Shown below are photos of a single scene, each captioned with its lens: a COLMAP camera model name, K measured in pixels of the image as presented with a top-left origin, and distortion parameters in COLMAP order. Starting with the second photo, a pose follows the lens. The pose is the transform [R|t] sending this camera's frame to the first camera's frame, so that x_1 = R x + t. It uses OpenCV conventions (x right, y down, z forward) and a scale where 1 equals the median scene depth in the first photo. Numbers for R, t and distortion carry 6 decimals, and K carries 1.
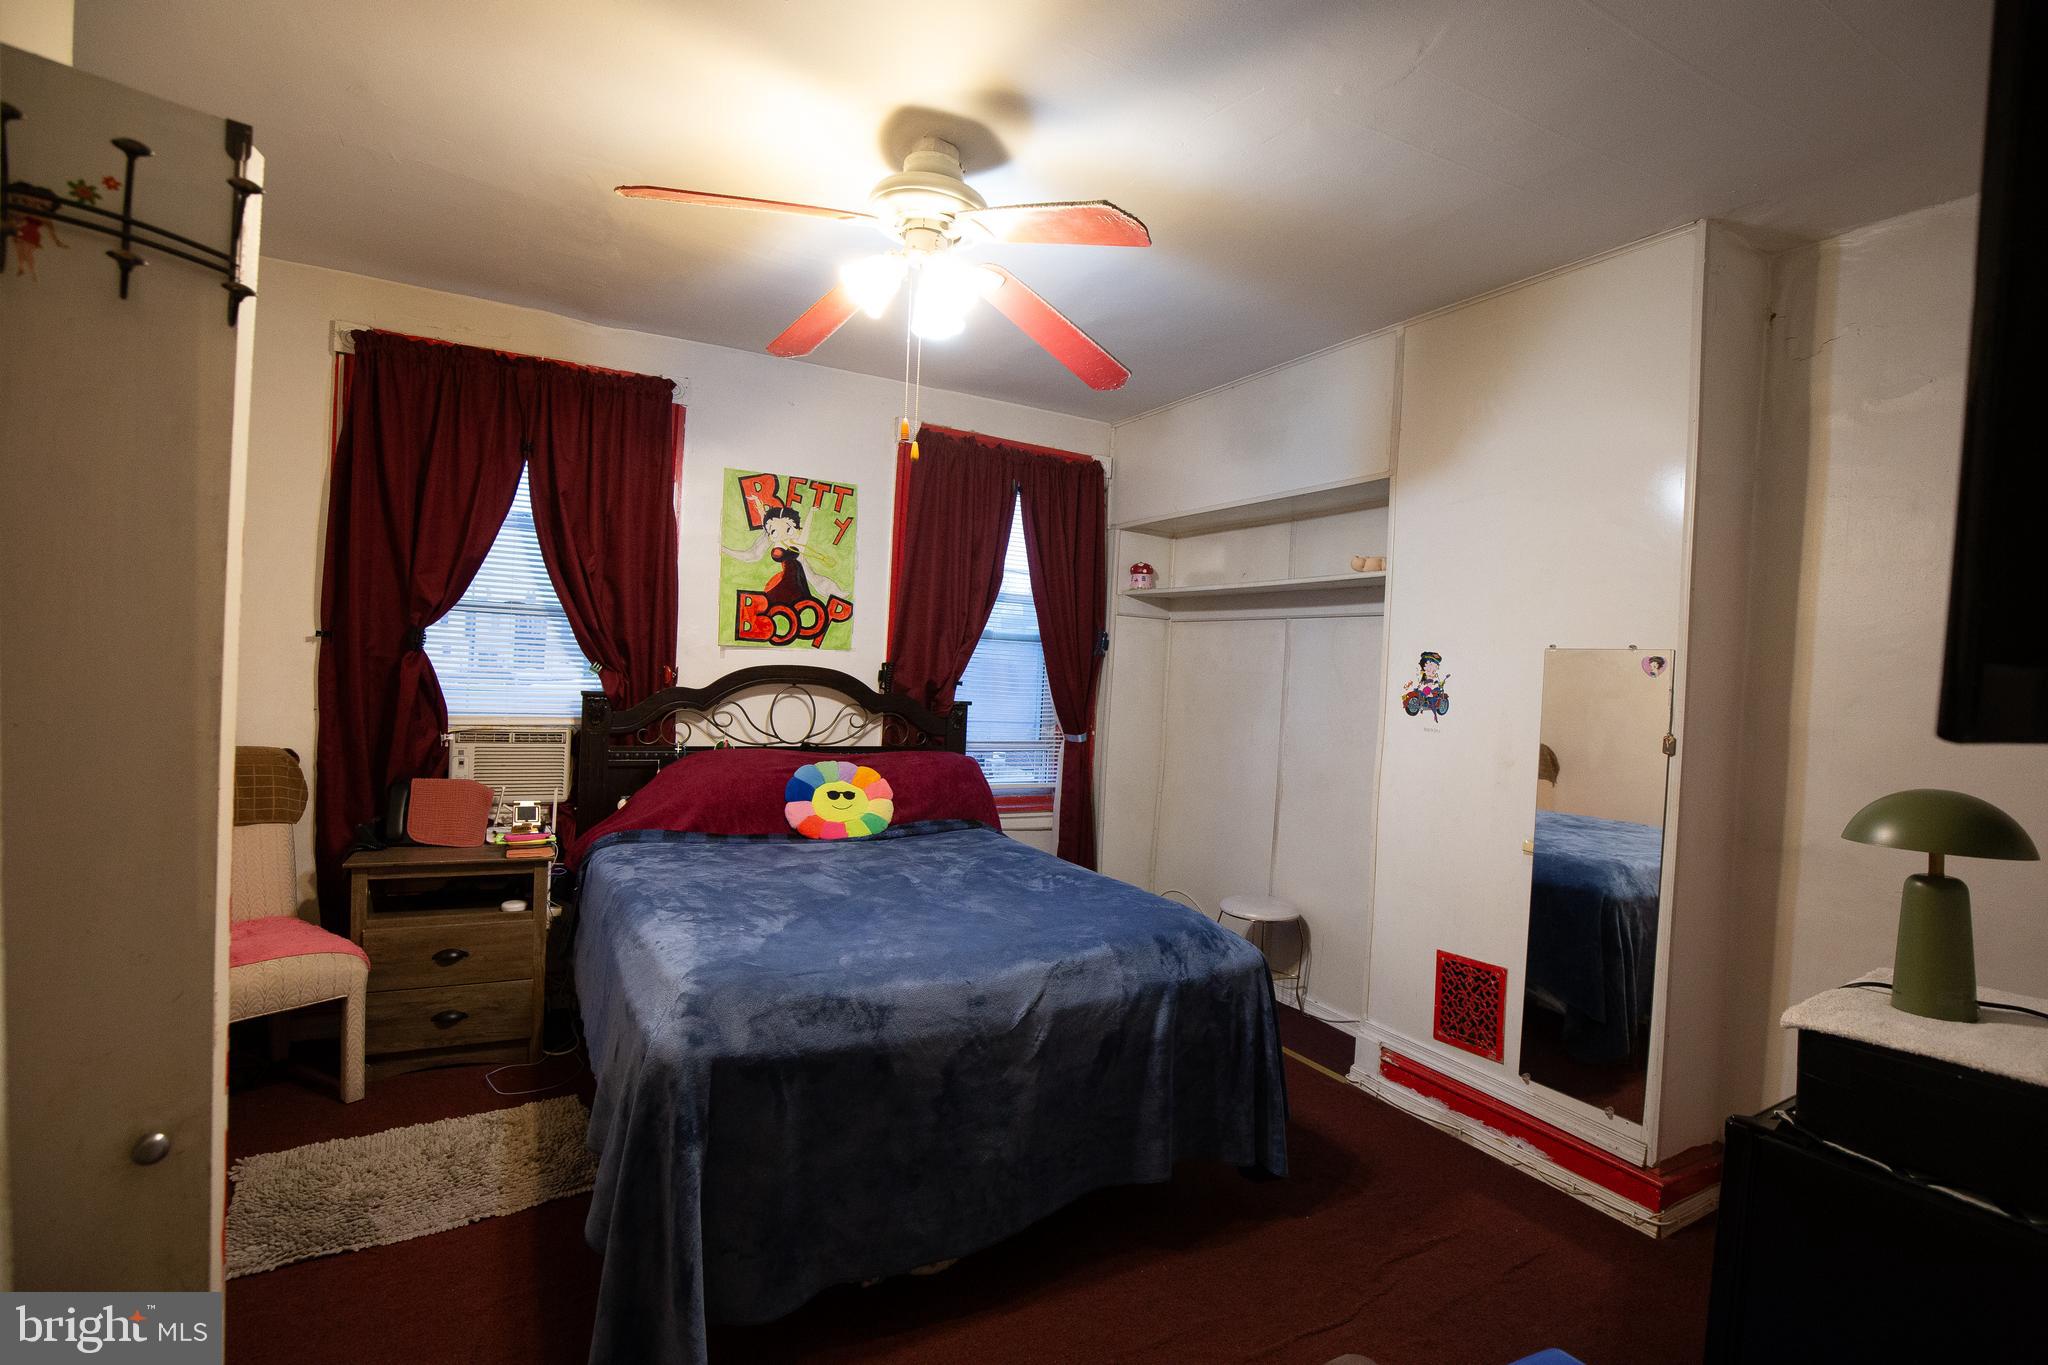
lens RADIAL K [[938.3, 0, 1042.7], [0, 938.3, 686.0], [0, 0, 1]] dist [-0.027757, -0.000039]
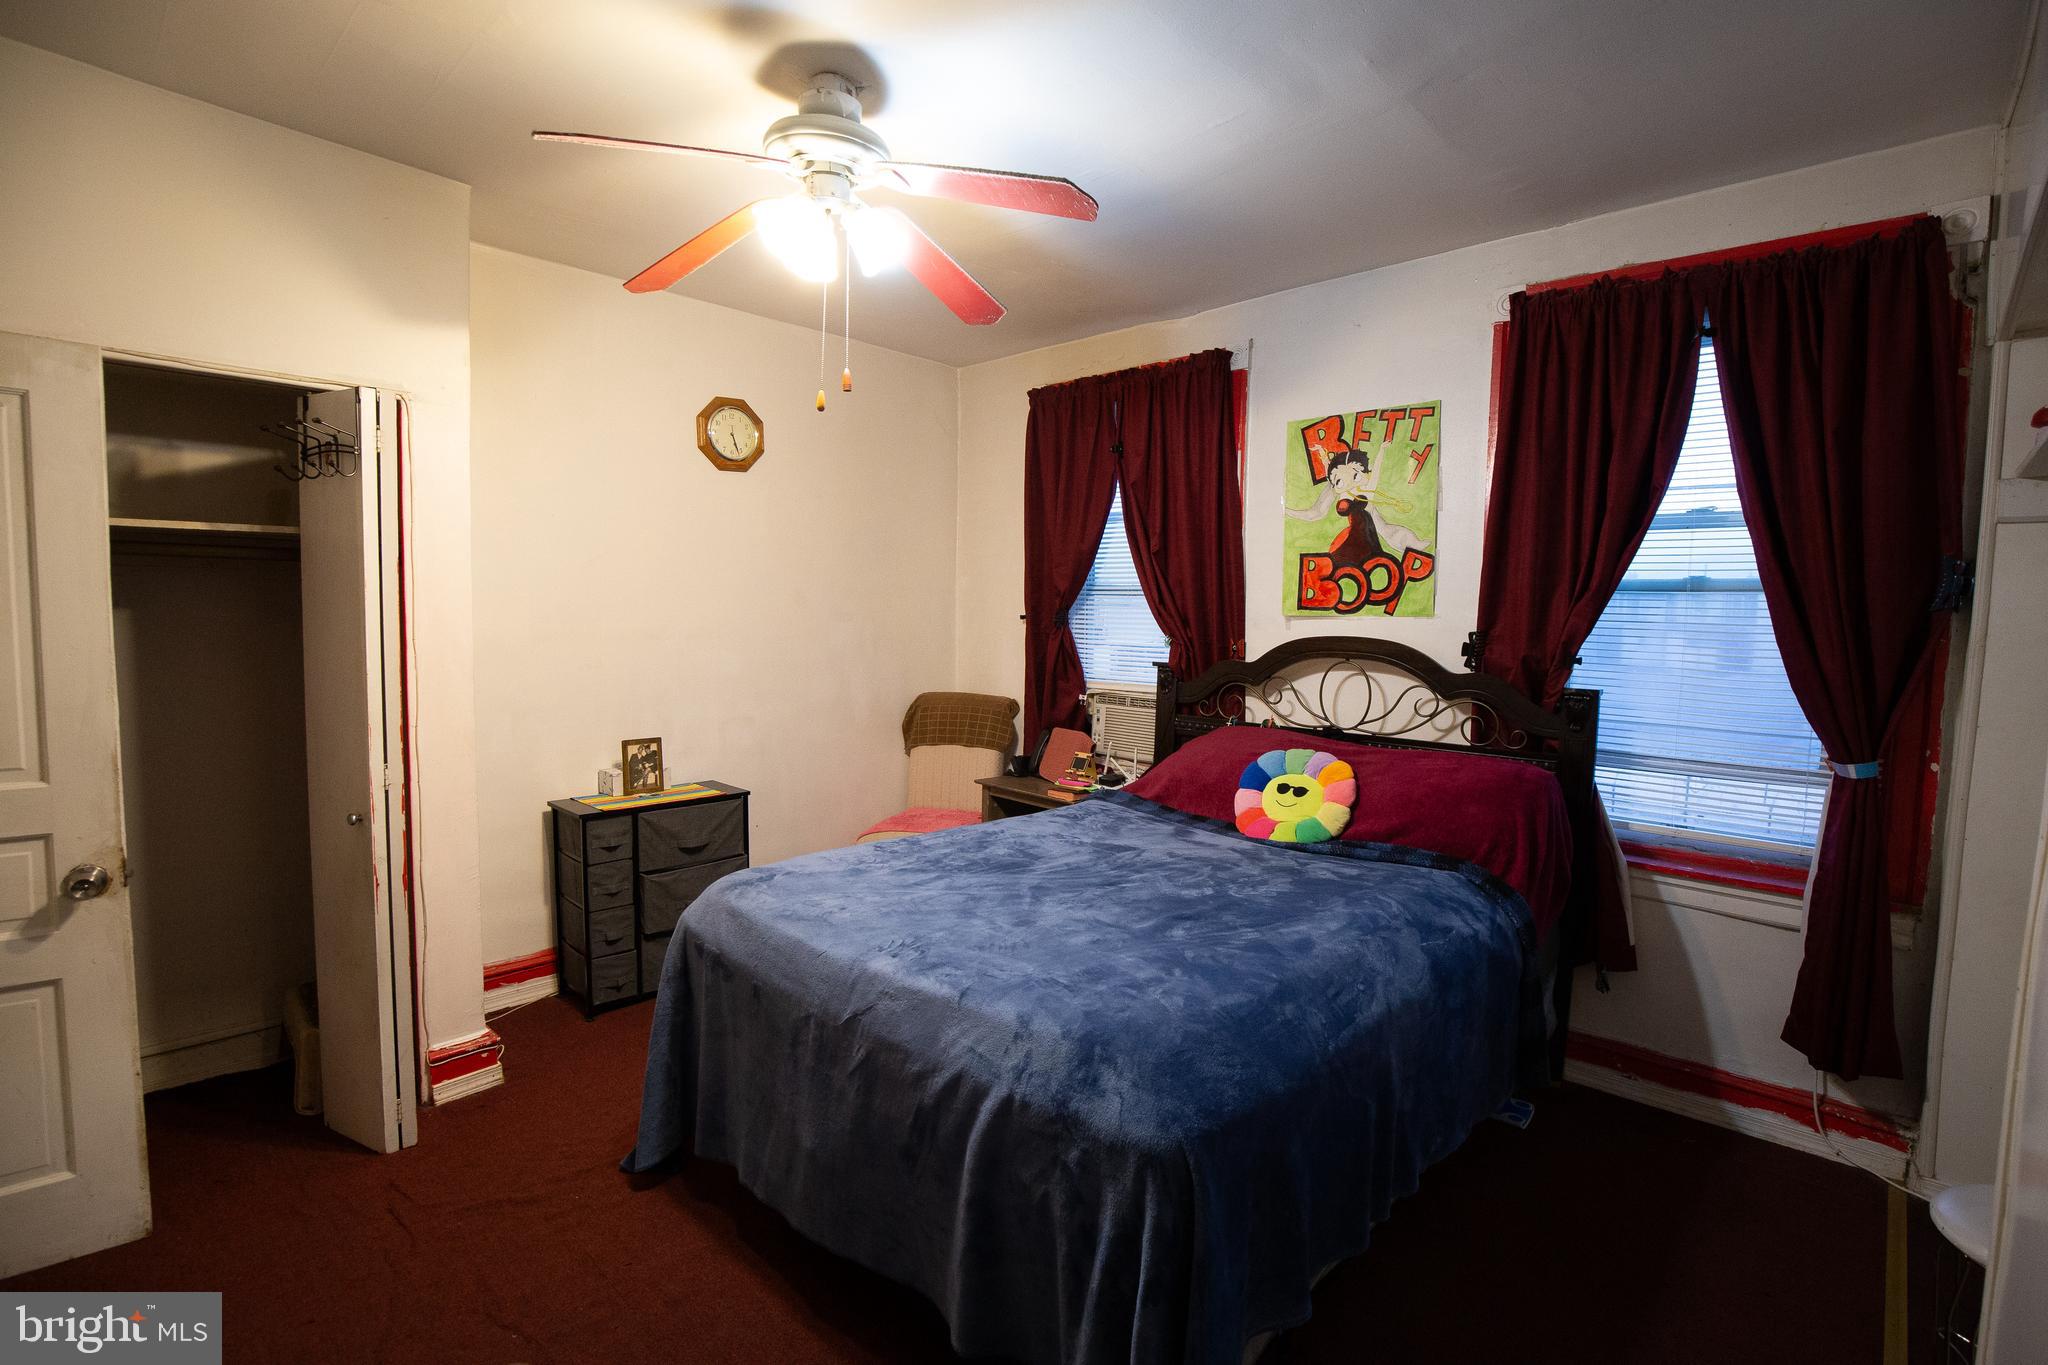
lens RADIAL K [[938.3, 0, 1042.7], [0, 938.3, 686.0], [0, 0, 1]] dist [-0.027757, -0.000039]
pose [[0.288933, 0.030408, -0.956866, 0.459549], [-0.026163, 0.999373, 0.023859, 0.009546], [0.956992, 0.018140, 0.289547, 0.491628]]
